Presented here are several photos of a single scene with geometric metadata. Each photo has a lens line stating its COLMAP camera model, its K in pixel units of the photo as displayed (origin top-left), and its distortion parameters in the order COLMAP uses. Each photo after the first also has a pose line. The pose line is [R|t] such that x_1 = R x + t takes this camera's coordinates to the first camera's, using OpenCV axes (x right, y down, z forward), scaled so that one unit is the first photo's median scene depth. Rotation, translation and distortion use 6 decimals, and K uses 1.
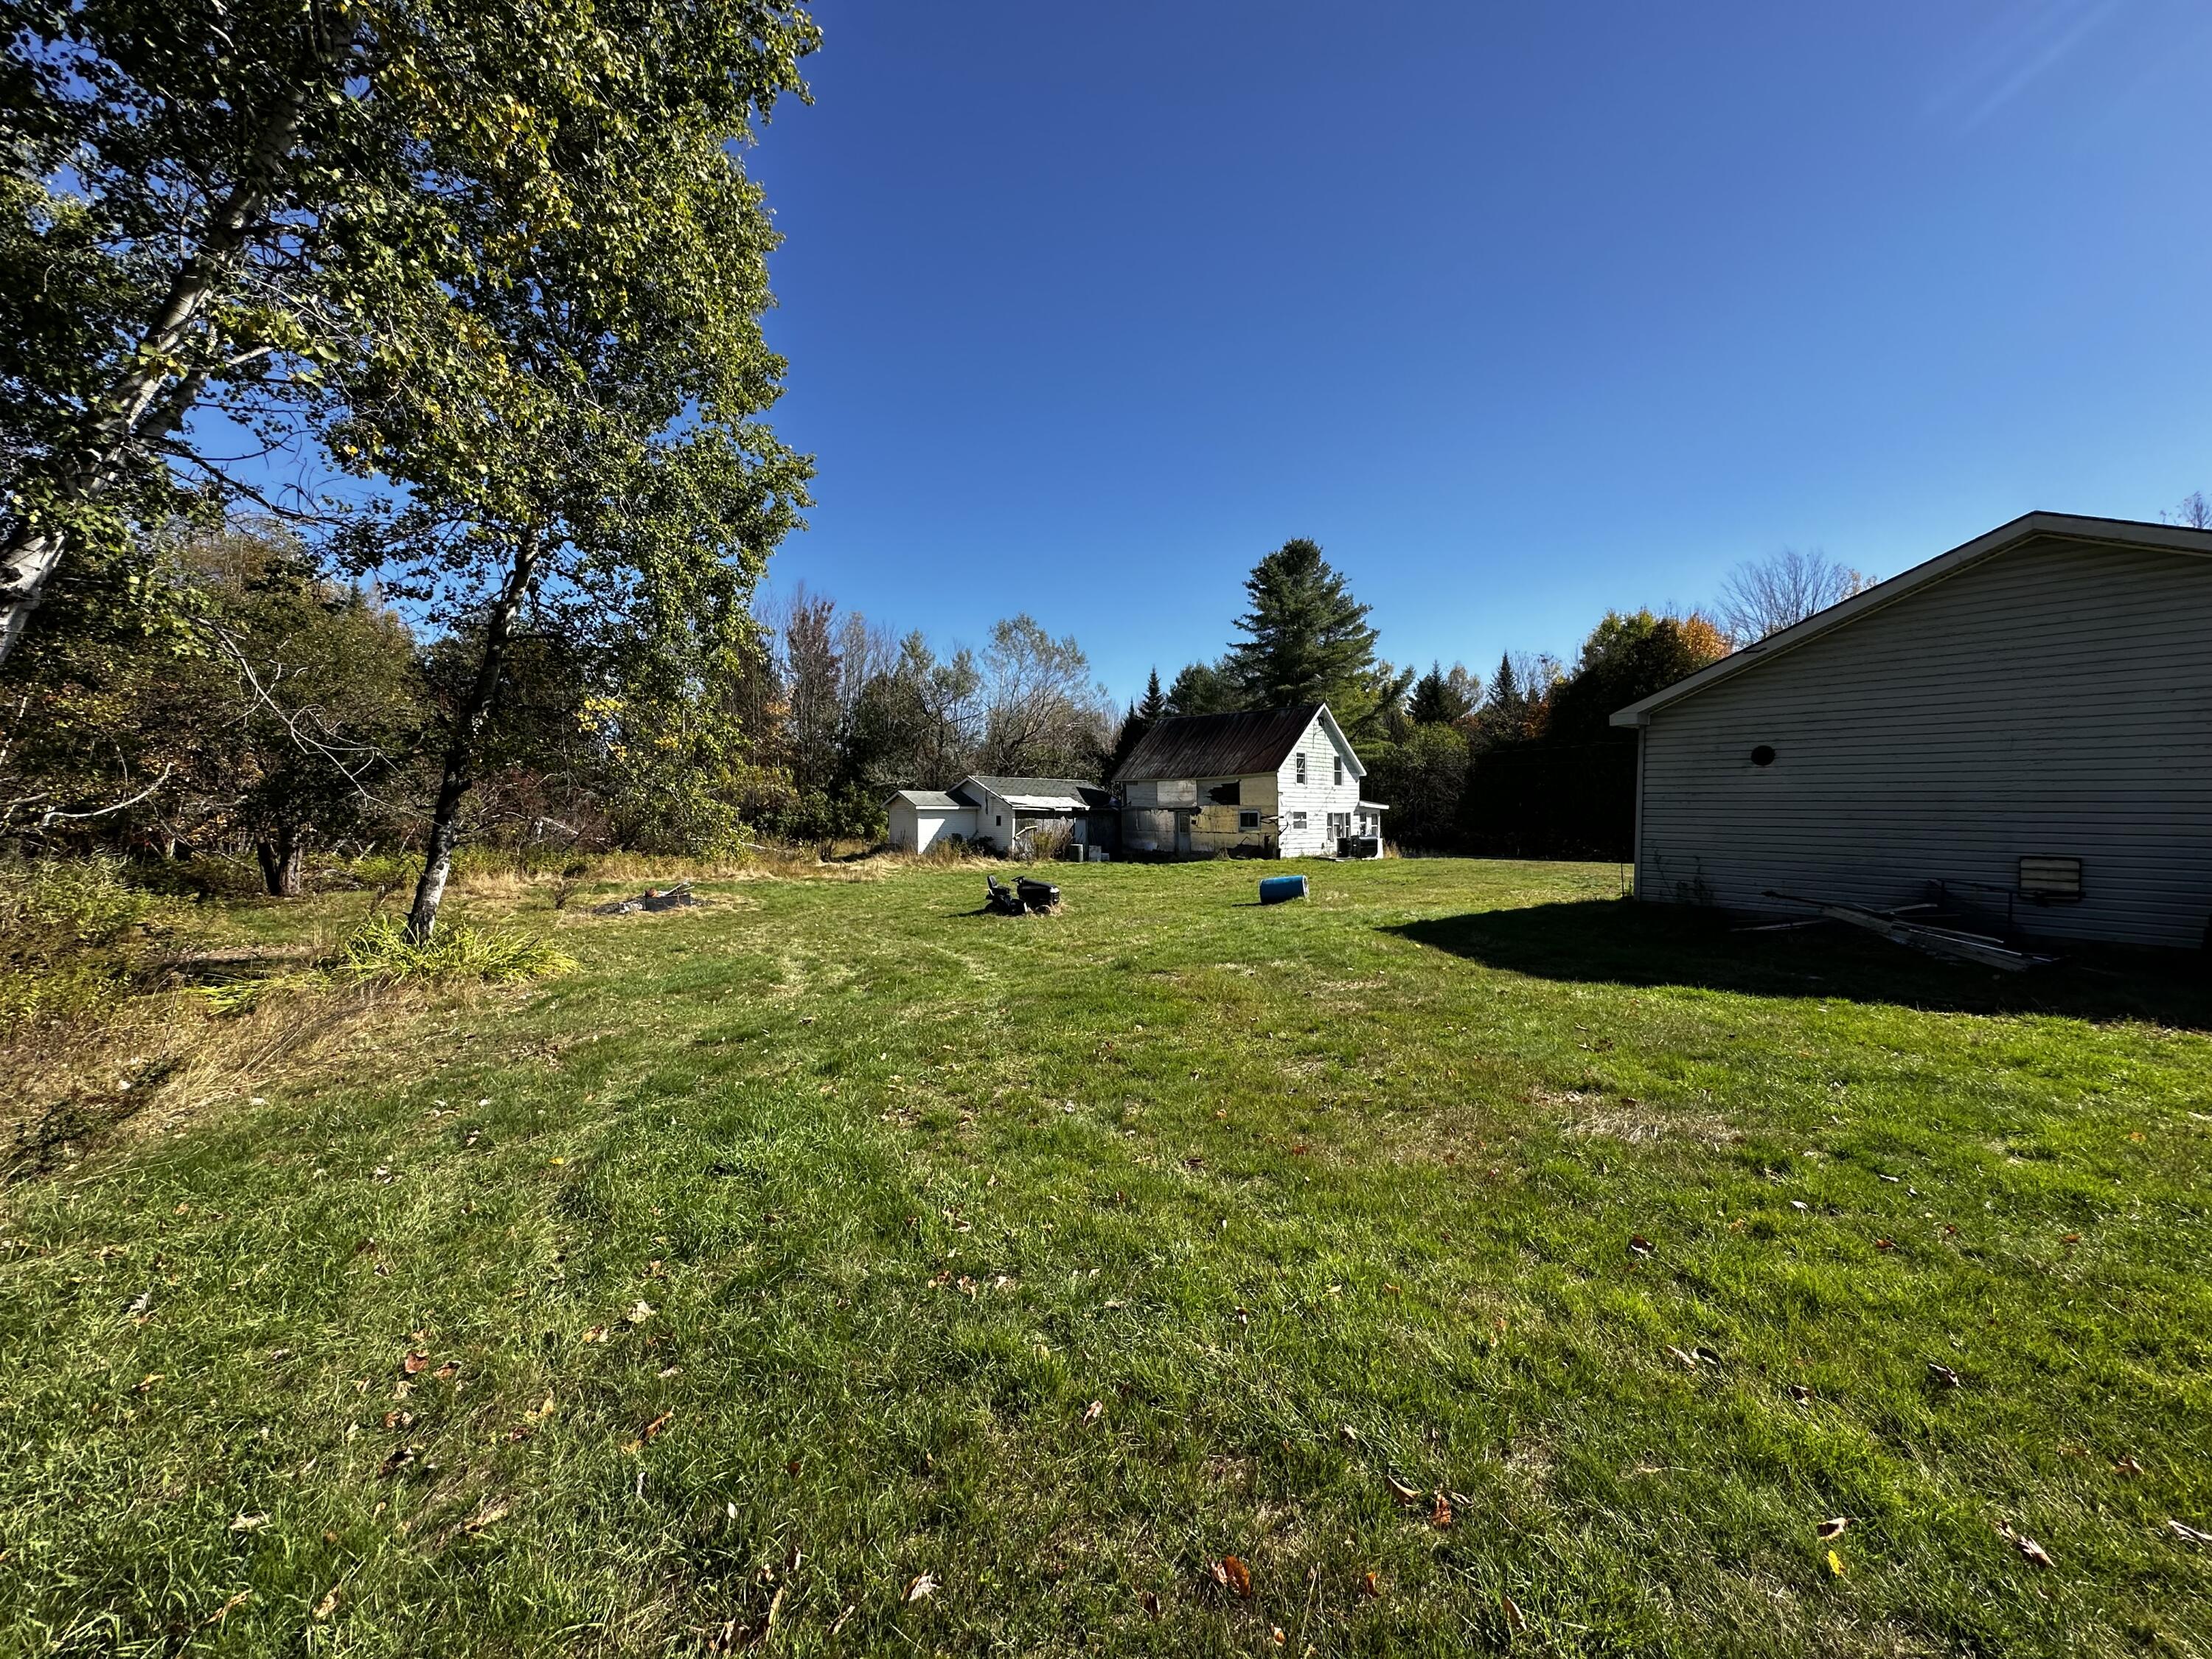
lens RADIAL K [[886.3, 0, 1107.6], [0, 886.3, 827.9], [0, 0, 1]] dist [-0.000654, 0.000905]
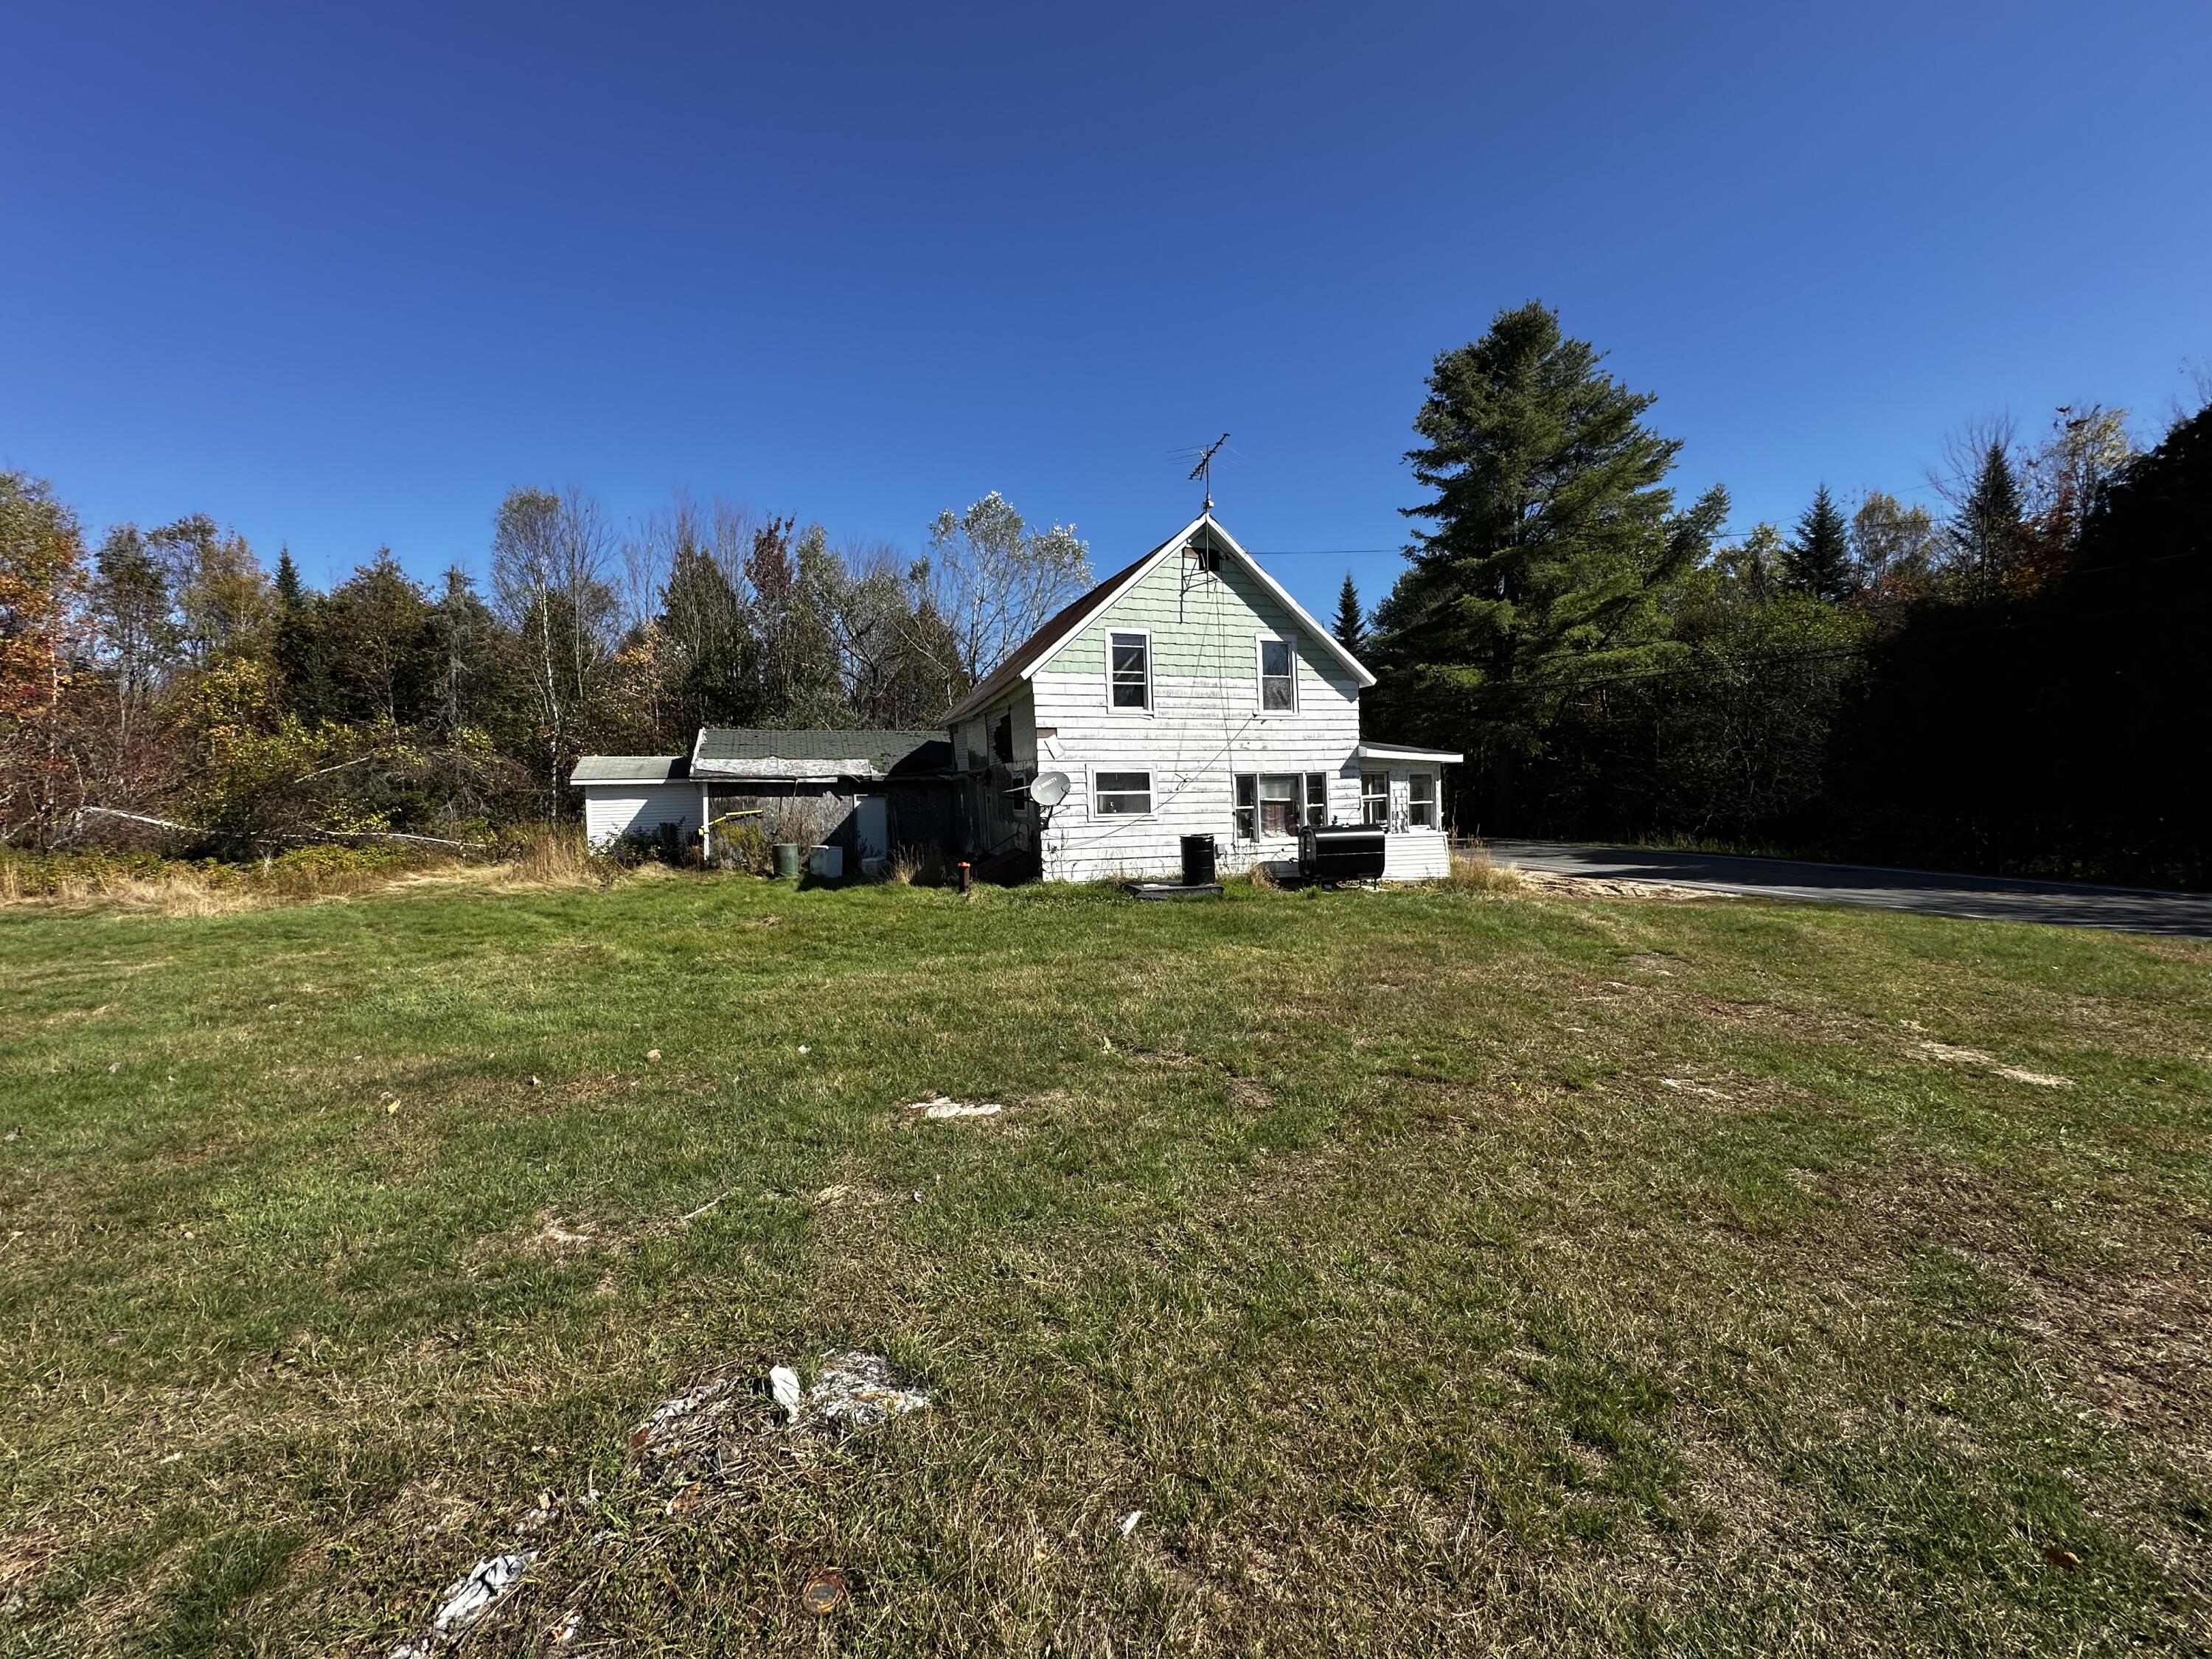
lens RADIAL K [[886.3, 0, 1099.6], [0, 886.3, 825.8], [0, 0, 1]] dist [-0.000654, 0.000905]
pose [[0.902641, 0.000323, -0.430395, 0.355334], [0.011951, 0.999595, 0.025814, -0.003727], [0.430229, -0.028445, 0.902272, 0.555890]]
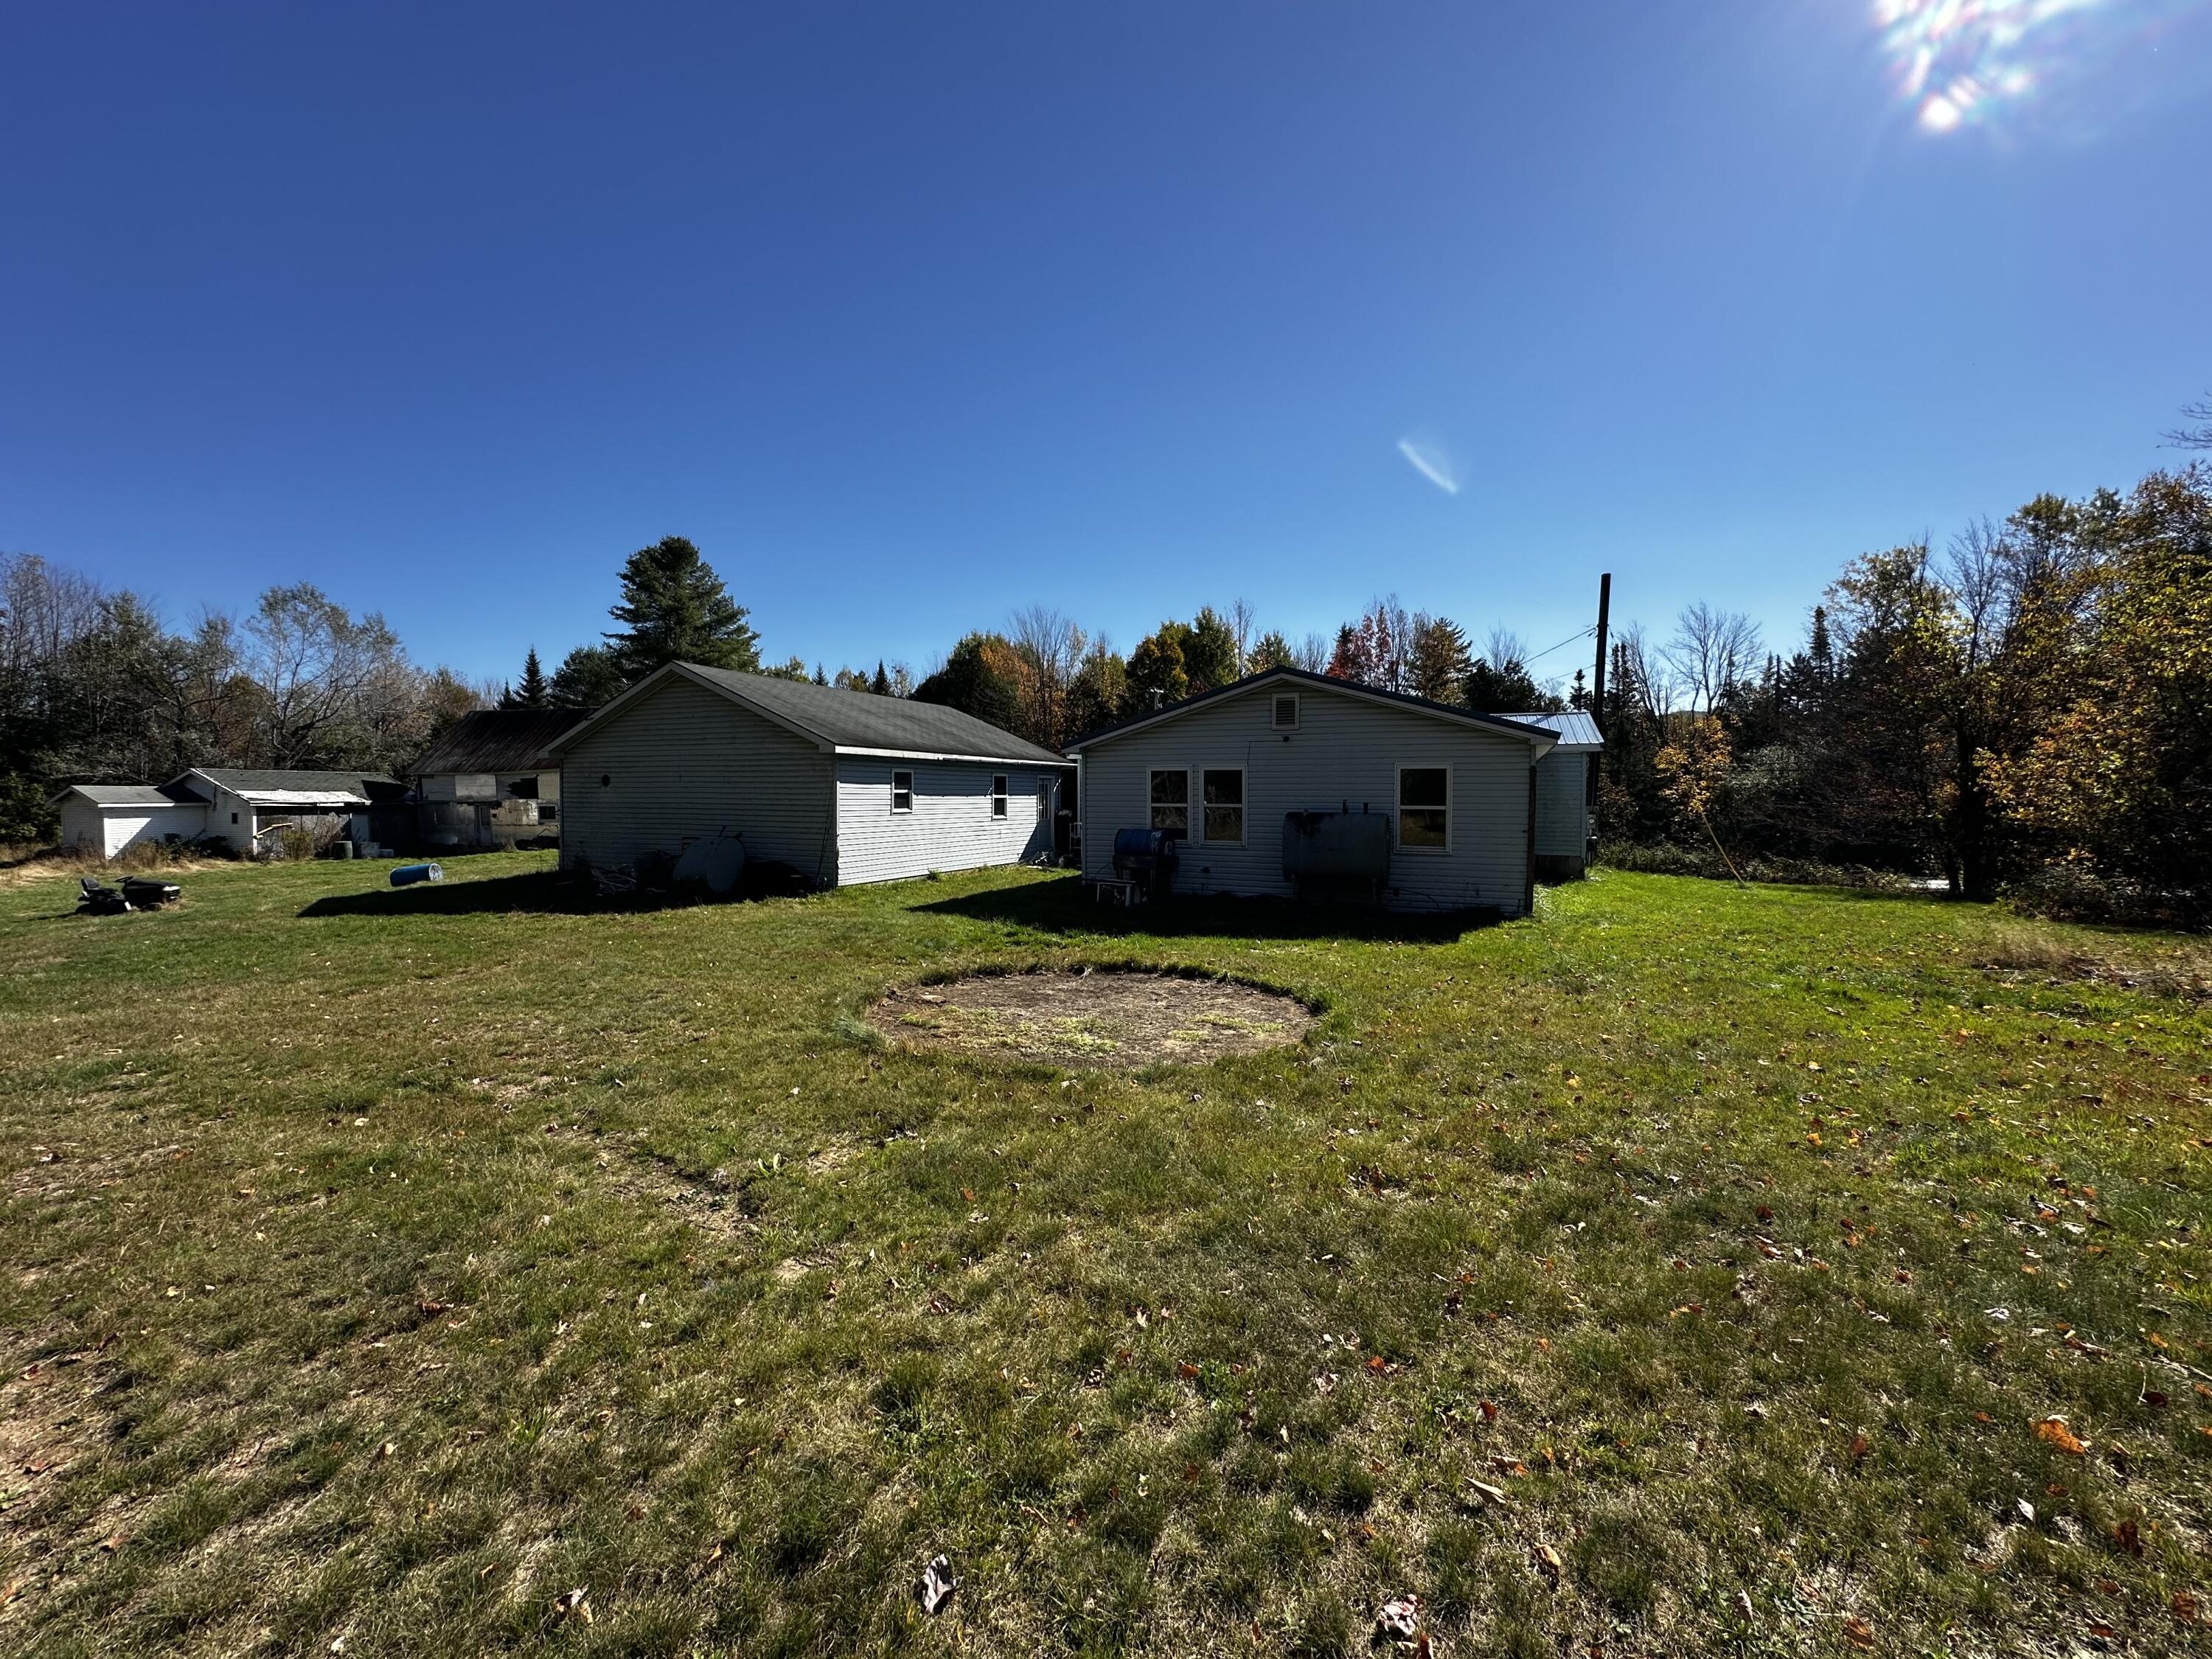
lens RADIAL K [[886.3, 0, 1104.7], [0, 886.3, 820.0], [0, 0, 1]] dist [-0.000654, 0.000905]
pose [[0.856201, -0.023221, 0.516120, 0.166326], [0.018337, 0.999726, 0.014560, -0.003288], [-0.516317, -0.003002, 0.856392, -0.232851]]
